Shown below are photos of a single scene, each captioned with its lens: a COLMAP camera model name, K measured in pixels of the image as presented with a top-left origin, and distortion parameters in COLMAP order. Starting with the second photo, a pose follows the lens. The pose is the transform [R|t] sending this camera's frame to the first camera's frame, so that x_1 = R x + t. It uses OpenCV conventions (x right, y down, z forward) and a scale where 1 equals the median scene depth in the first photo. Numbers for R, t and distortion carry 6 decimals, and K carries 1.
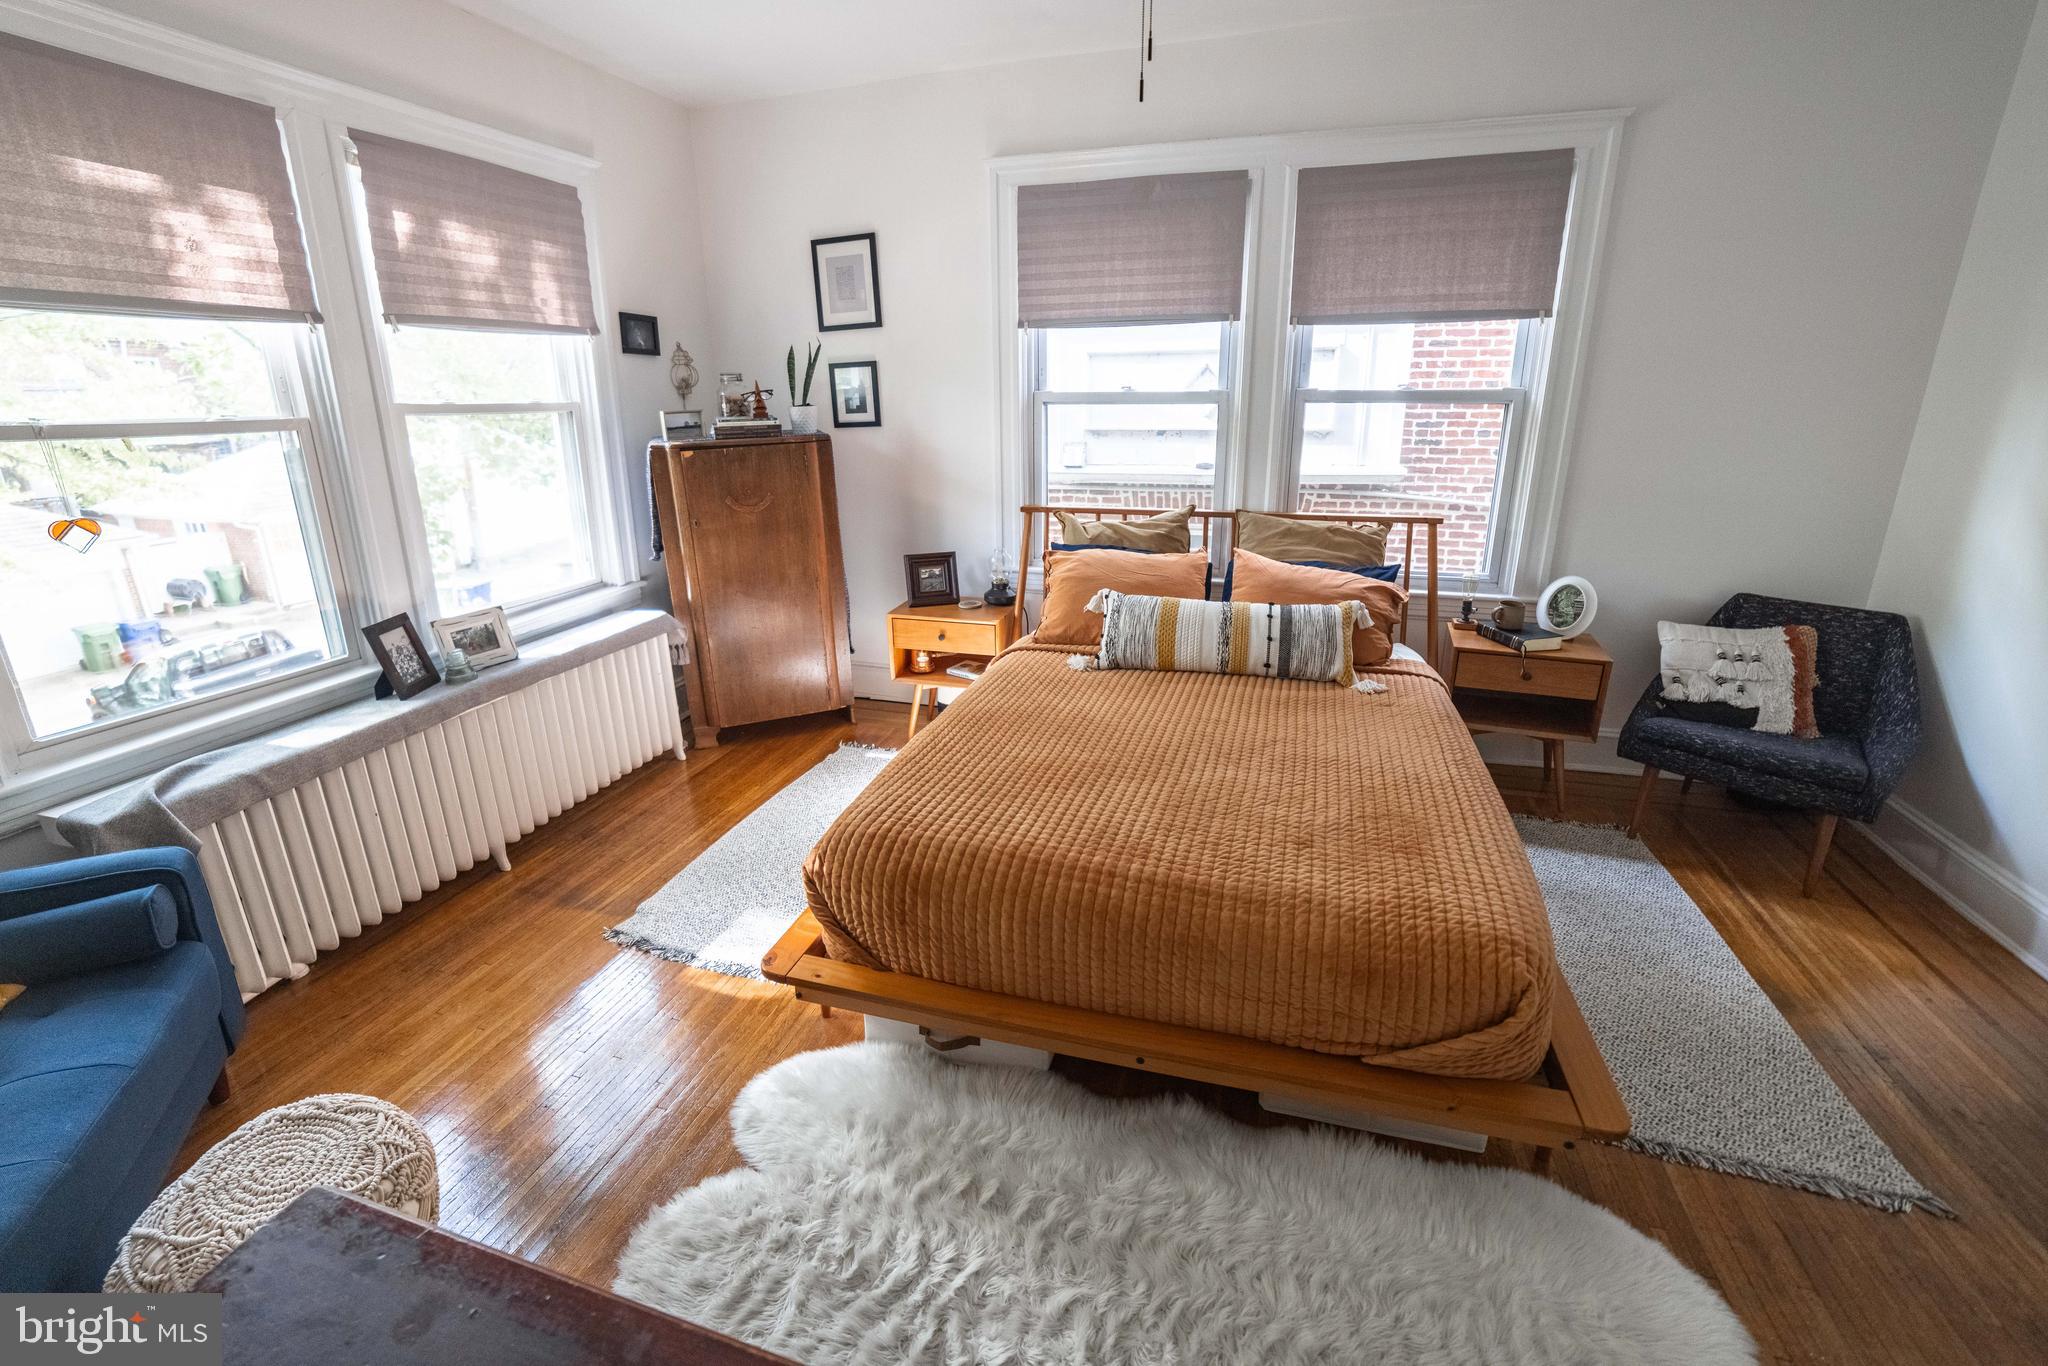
lens RADIAL K [[874.3, 0, 1030.6], [0, 874.3, 659.2], [0, 0, 1]] dist [-0.029461, 0.015574]
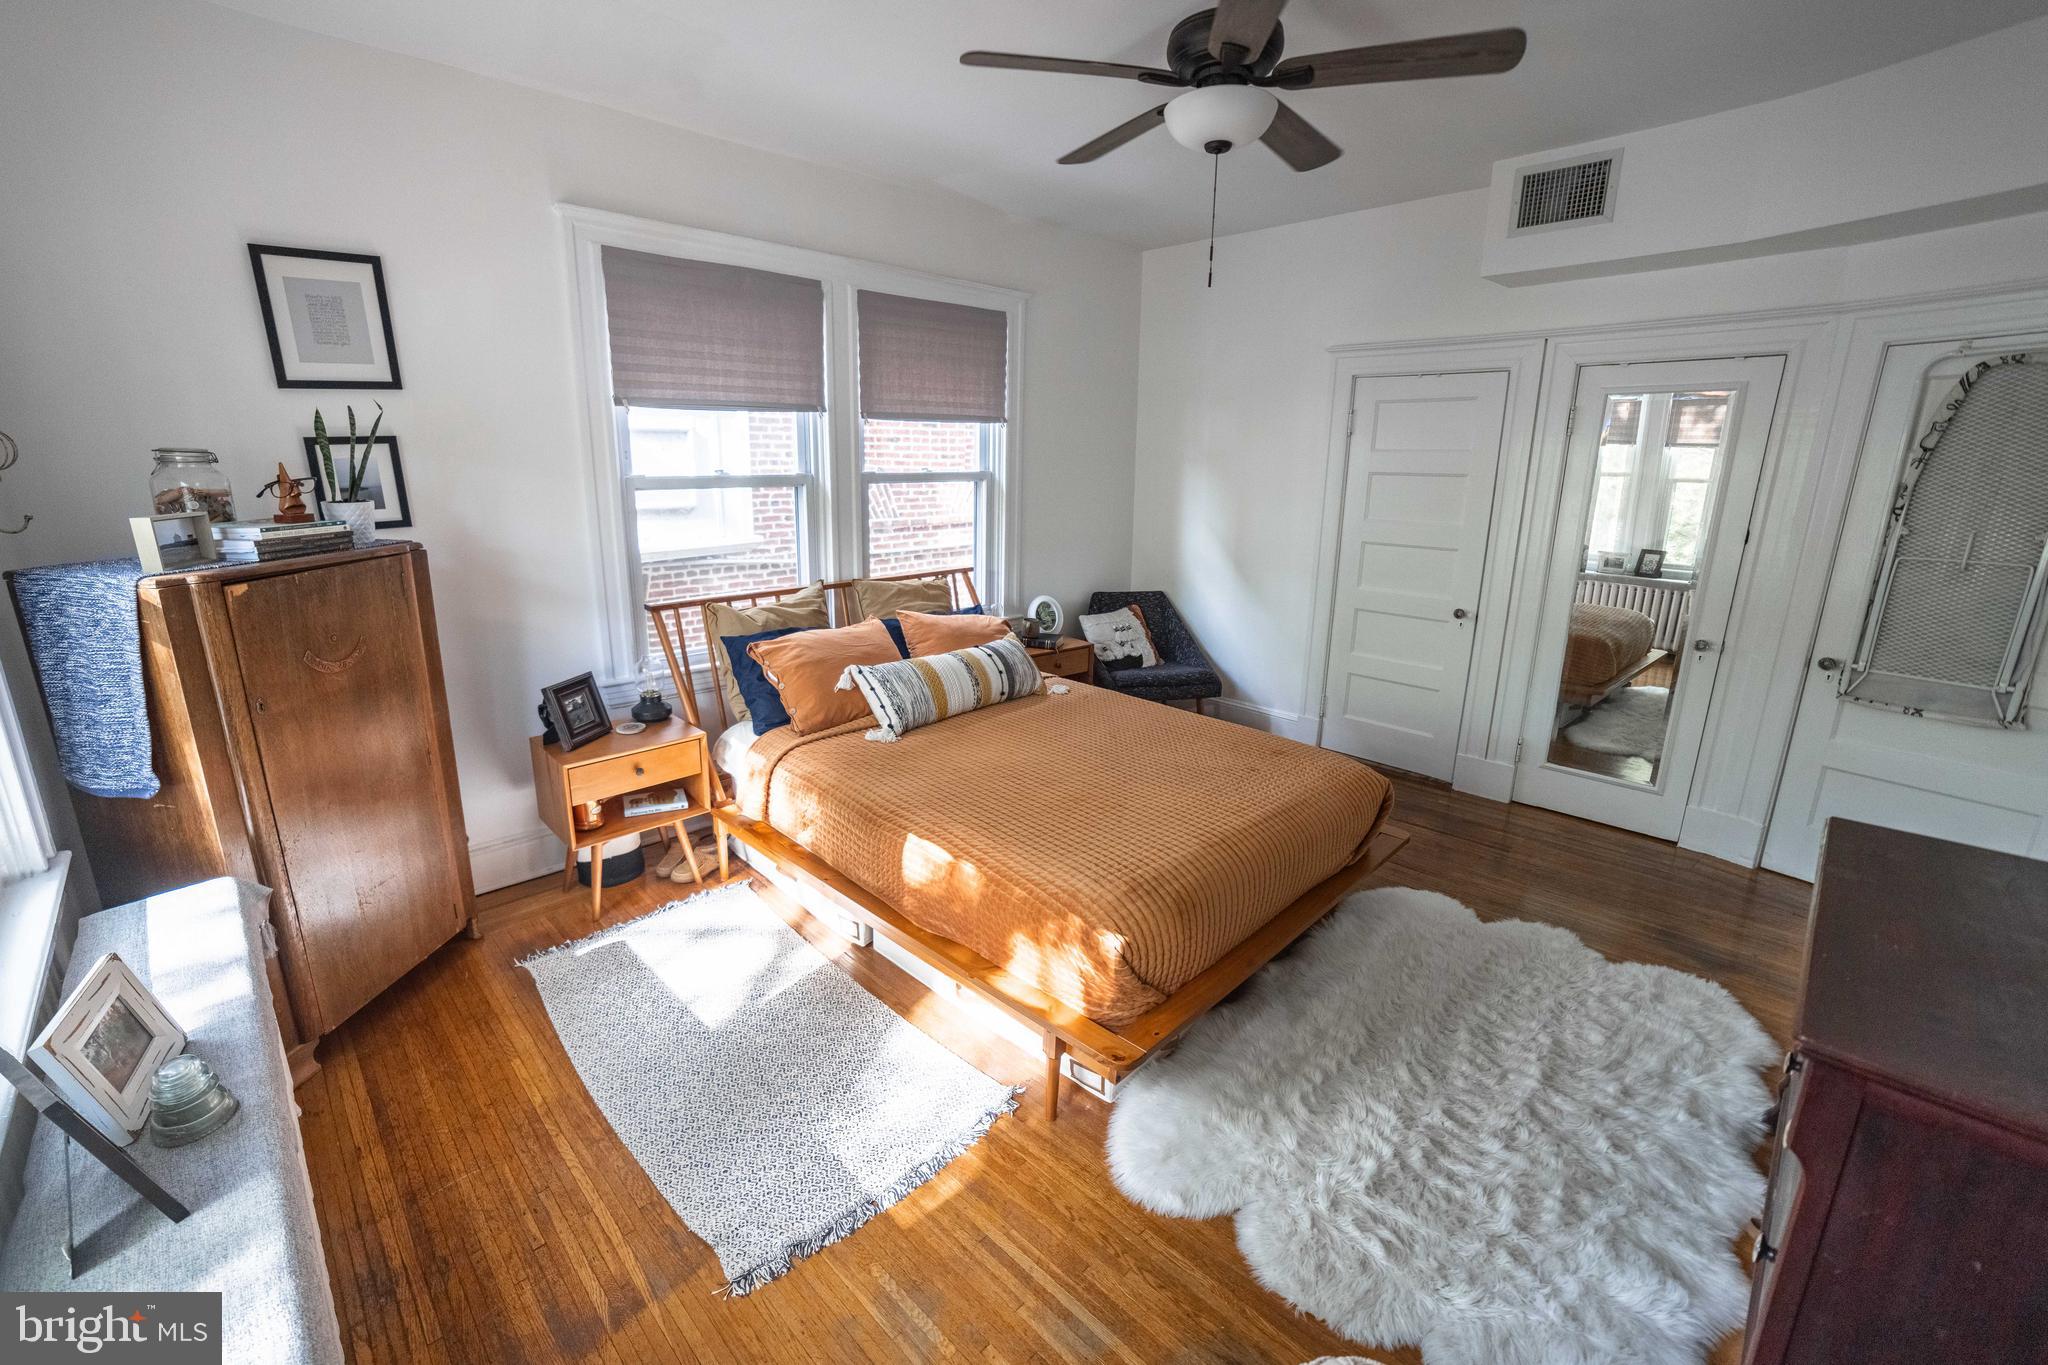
lens RADIAL K [[834.6, 0, 1010.5], [0, 834.6, 665.5], [0, 0, 1]] dist [-0.023252, 0.013340]
pose [[0.501475, -0.198438, 0.842107, -0.589804], [0.247576, 0.965552, 0.080095, -0.102516], [-0.828993, 0.168320, 0.533329, 0.287987]]
